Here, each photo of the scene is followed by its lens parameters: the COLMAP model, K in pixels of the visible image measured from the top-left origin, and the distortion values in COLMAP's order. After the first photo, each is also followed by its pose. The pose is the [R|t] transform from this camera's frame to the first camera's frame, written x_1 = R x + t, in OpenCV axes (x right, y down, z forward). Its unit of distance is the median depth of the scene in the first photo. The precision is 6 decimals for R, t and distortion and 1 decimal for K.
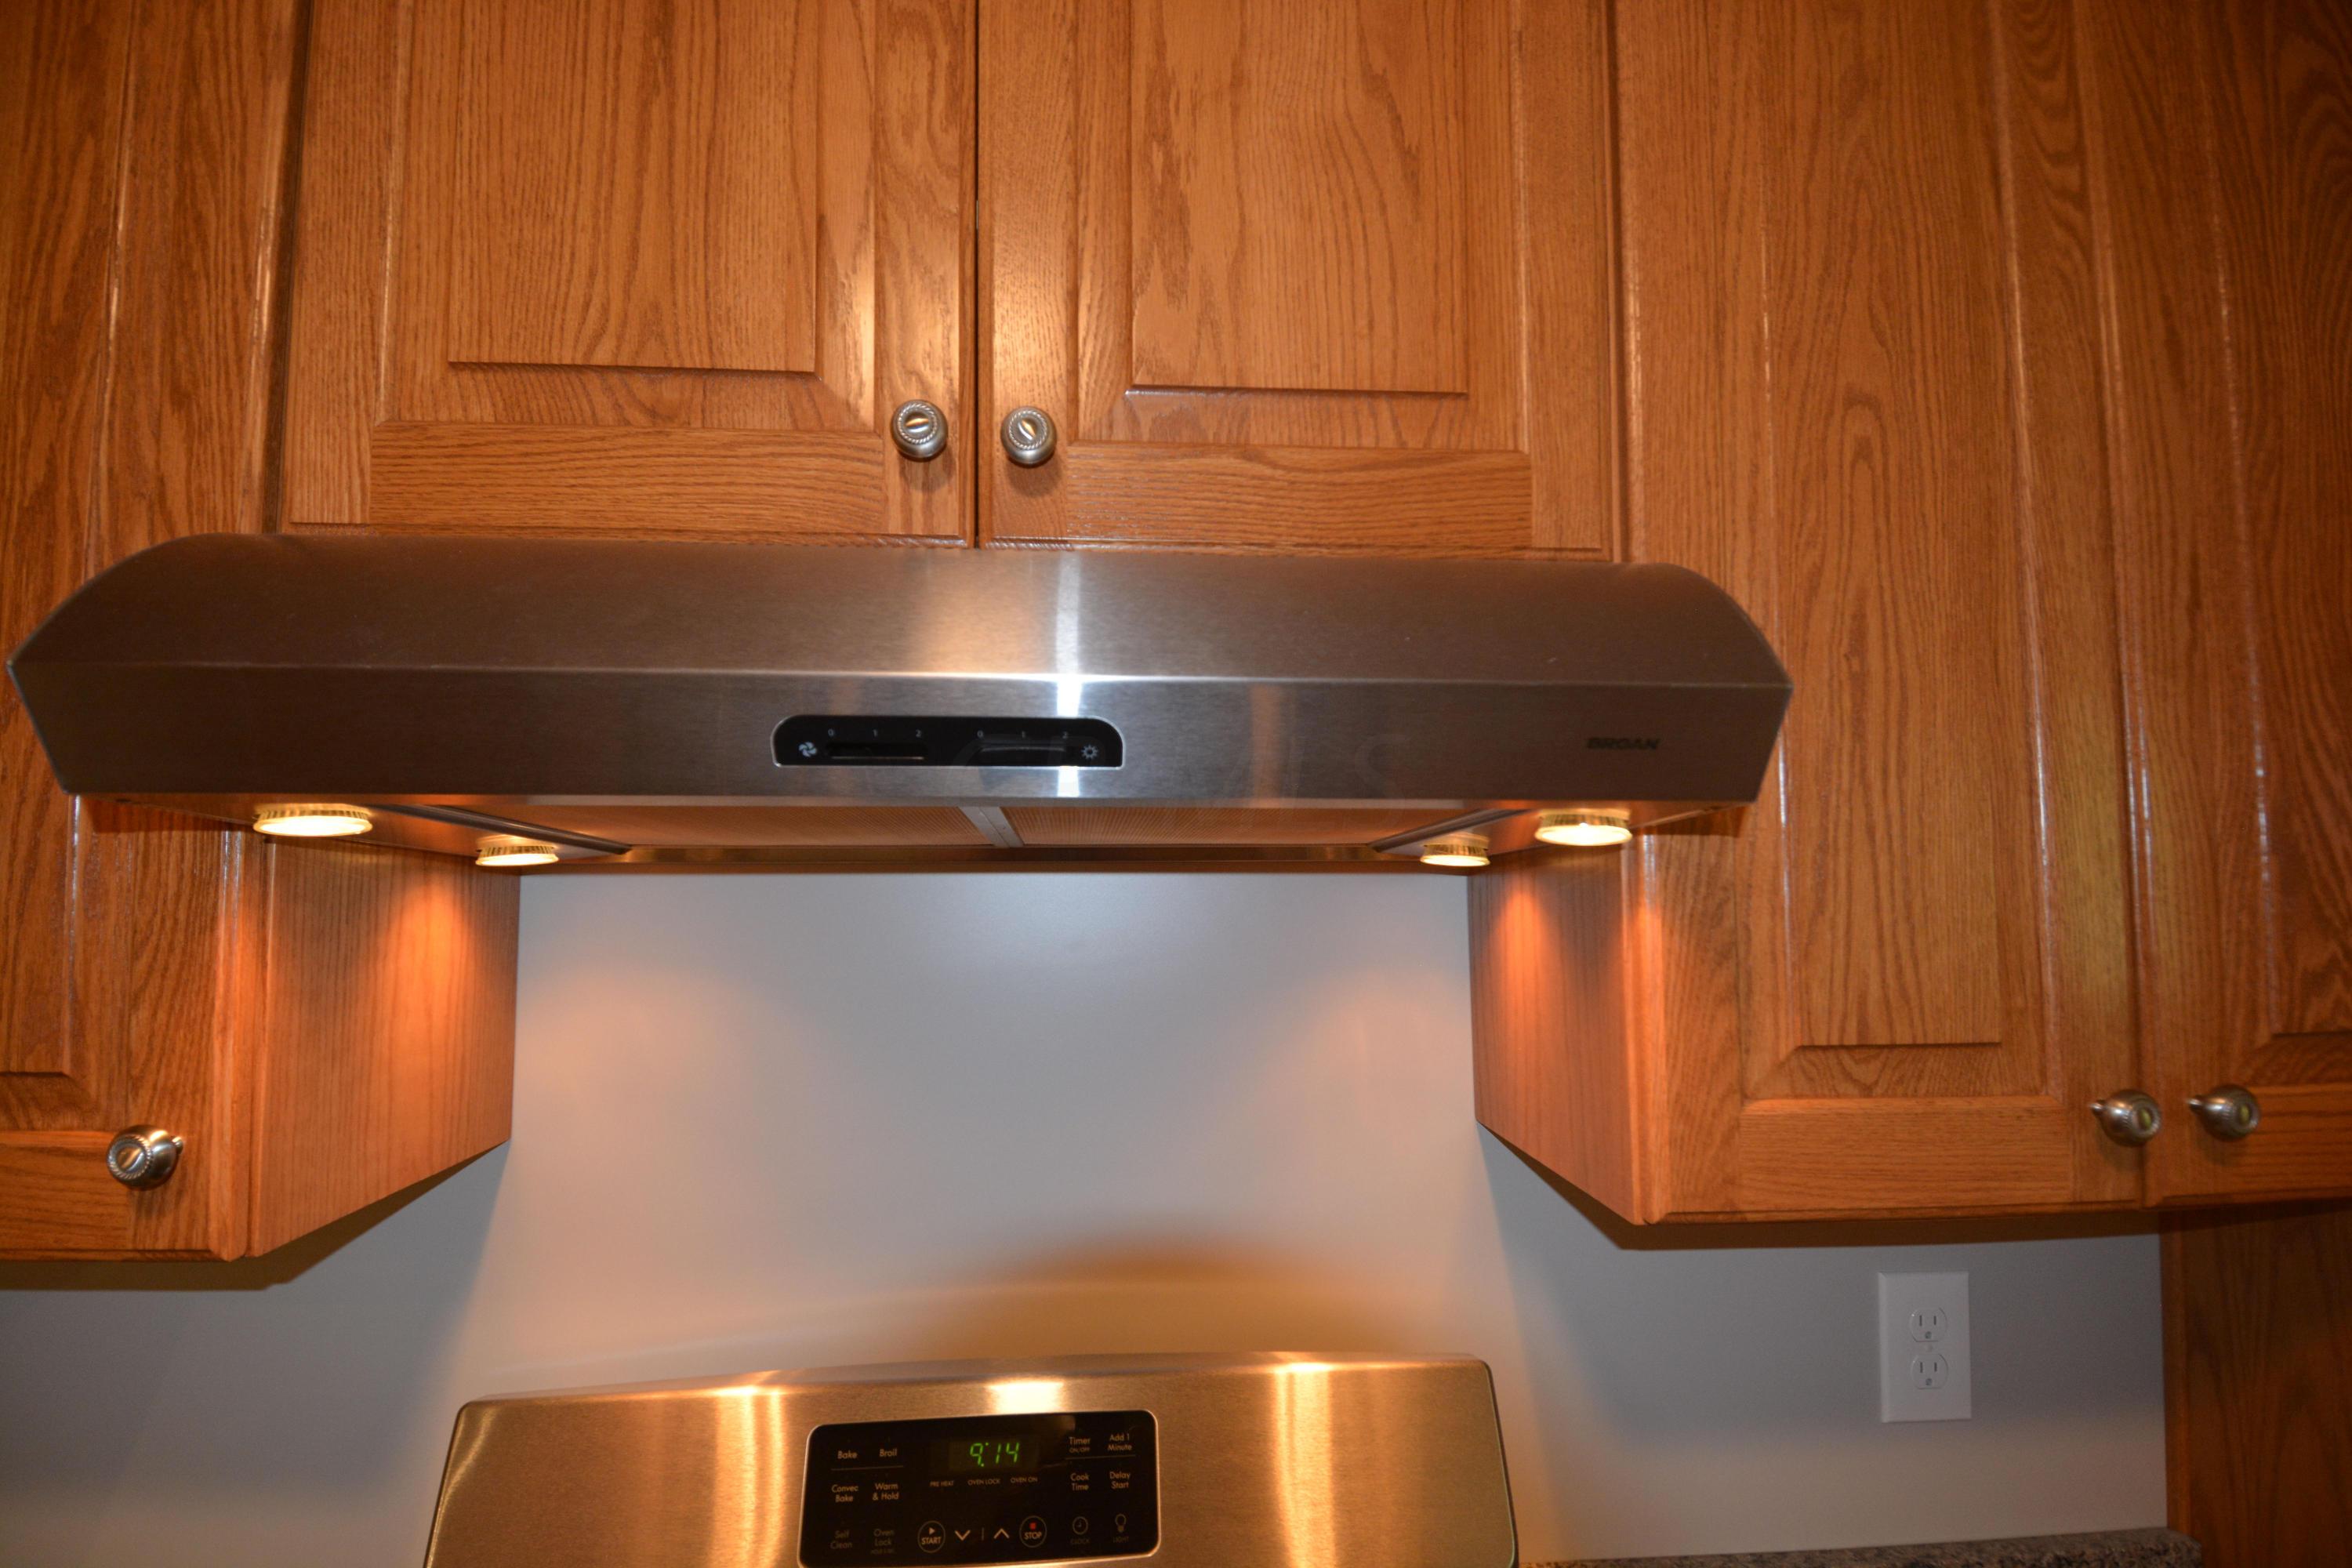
lens RADIAL K [[1219.3, 0, 1173.4], [0, 1219.3, 794.0], [0, 0, 1]] dist [0.031020, -0.038449]
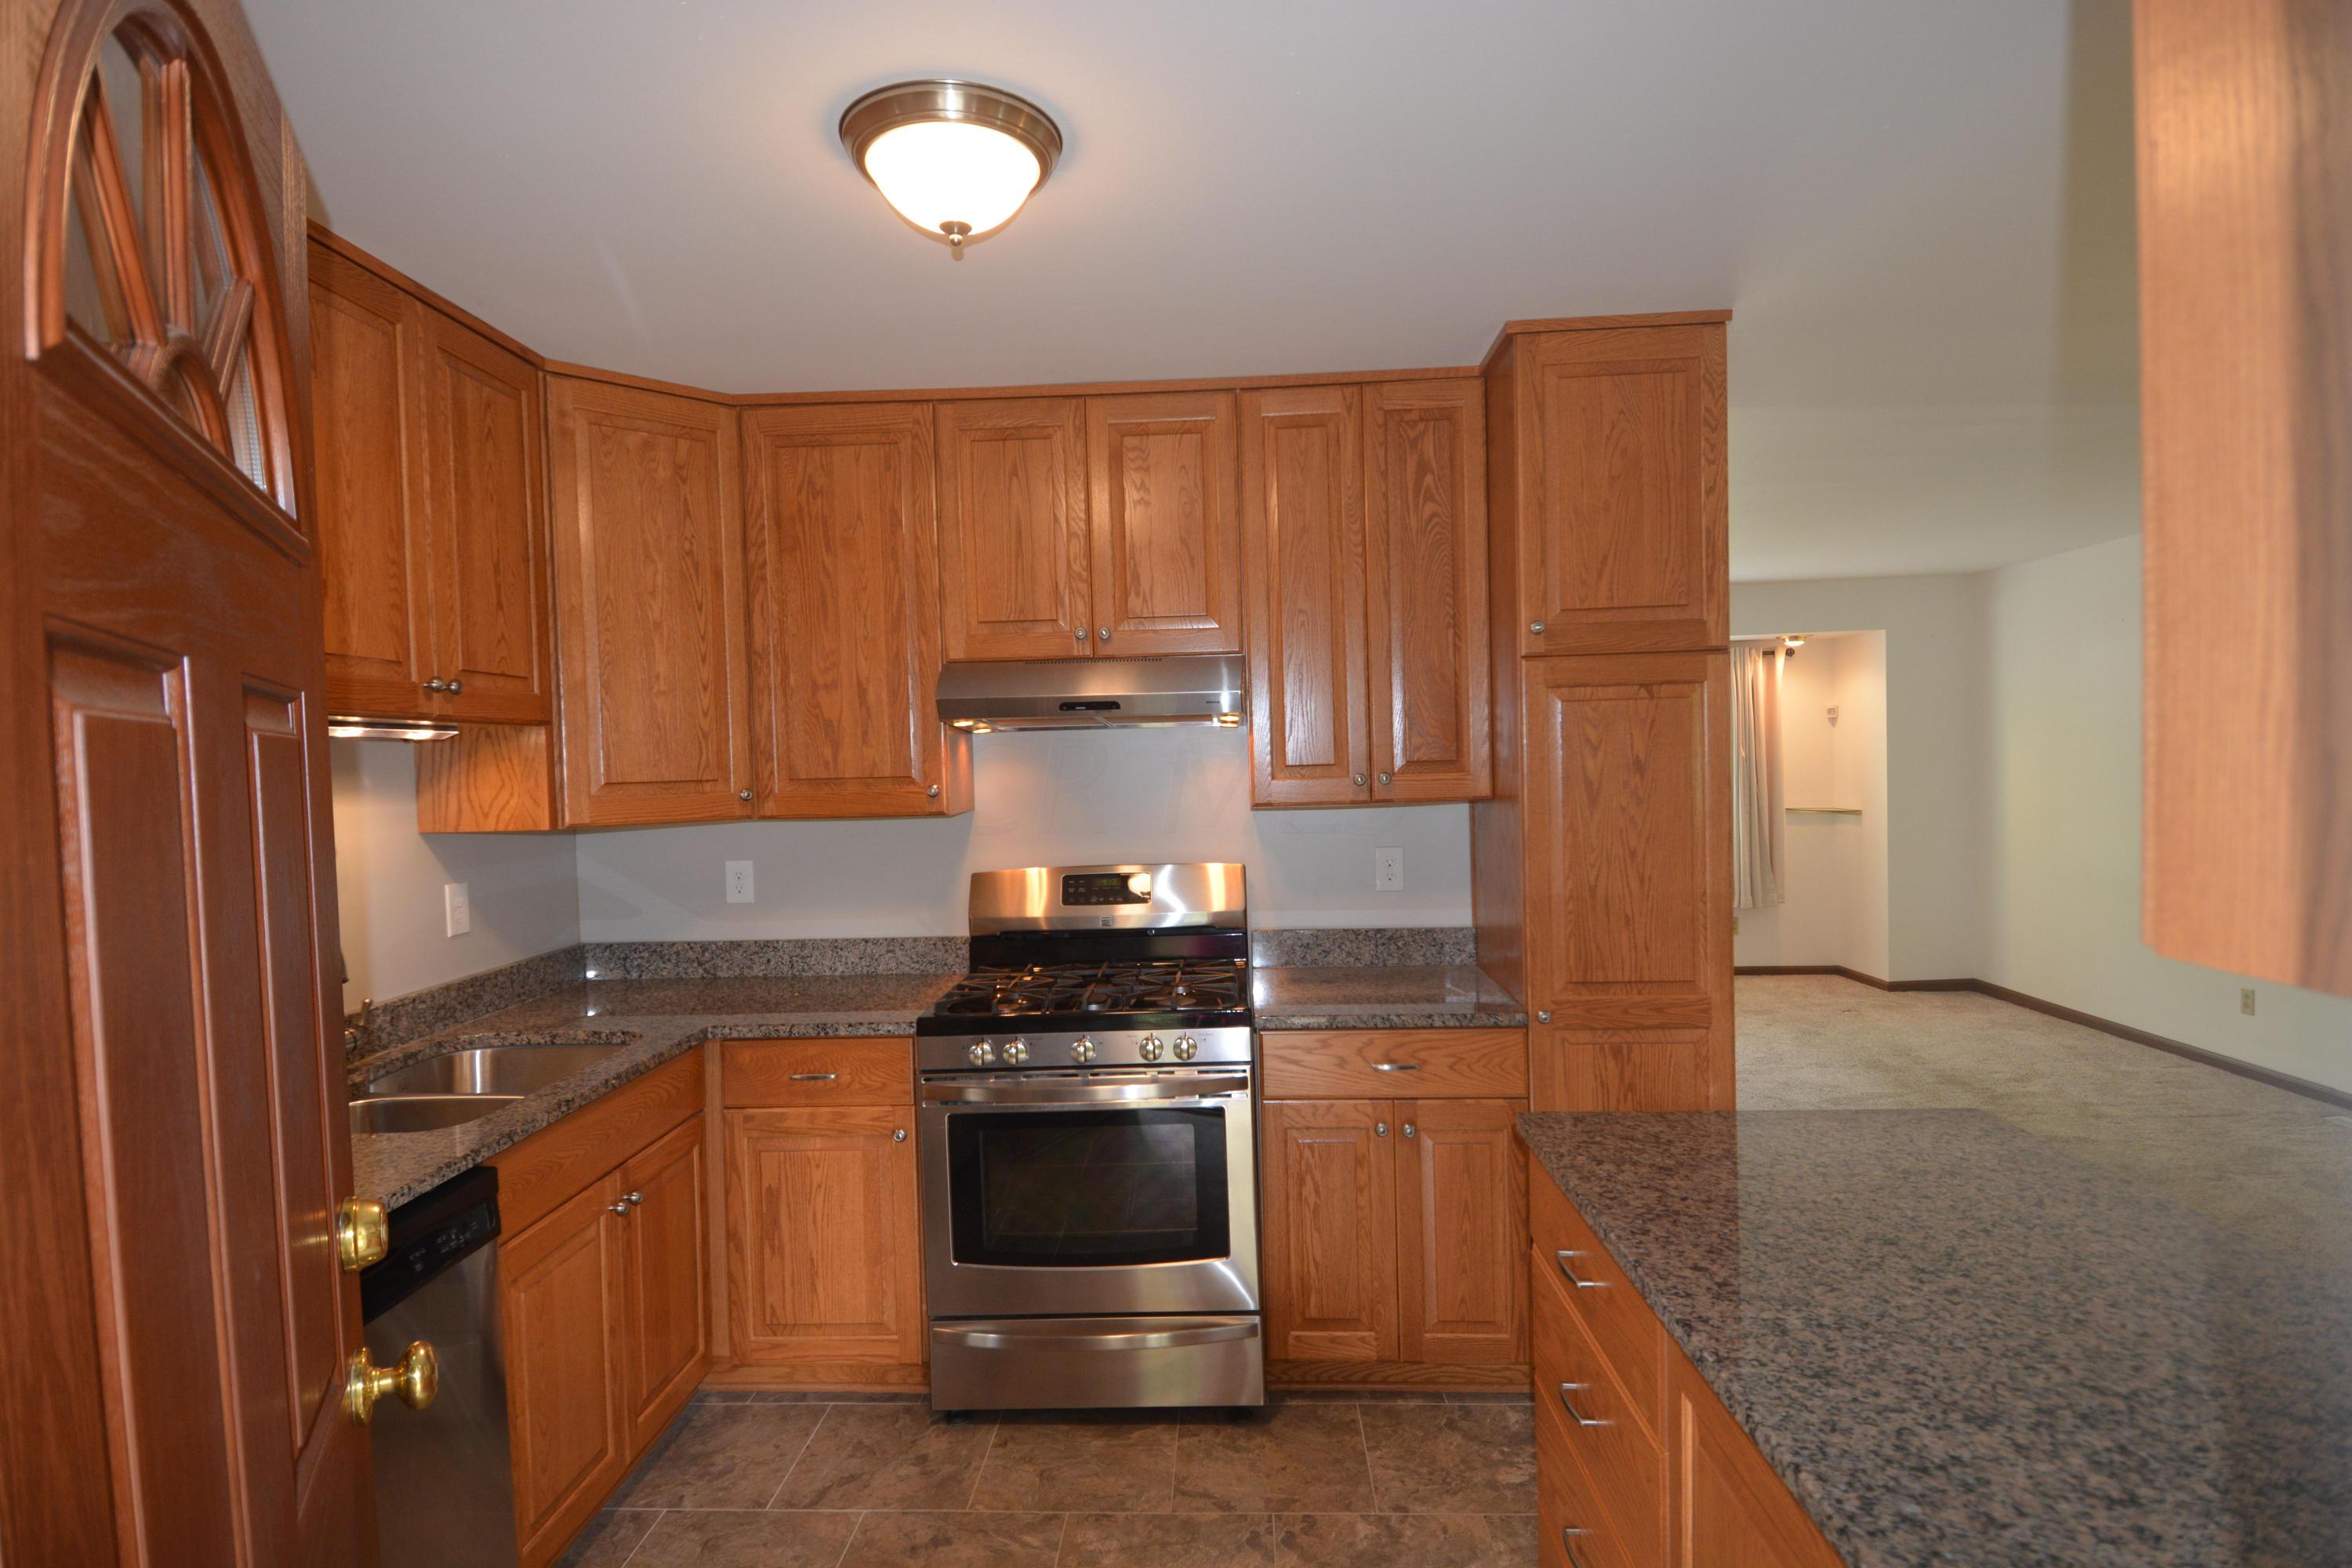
lens RADIAL K [[1218.7, 0, 1178.5], [0, 1218.7, 793.7], [0, 0, 1]] dist [0.032594, -0.000086]
pose [[0.992511, -0.019174, -0.120641, 0.632988], [0.030952, 0.994849, 0.096524, -0.119089], [0.118169, -0.099535, 0.987992, -3.212005]]
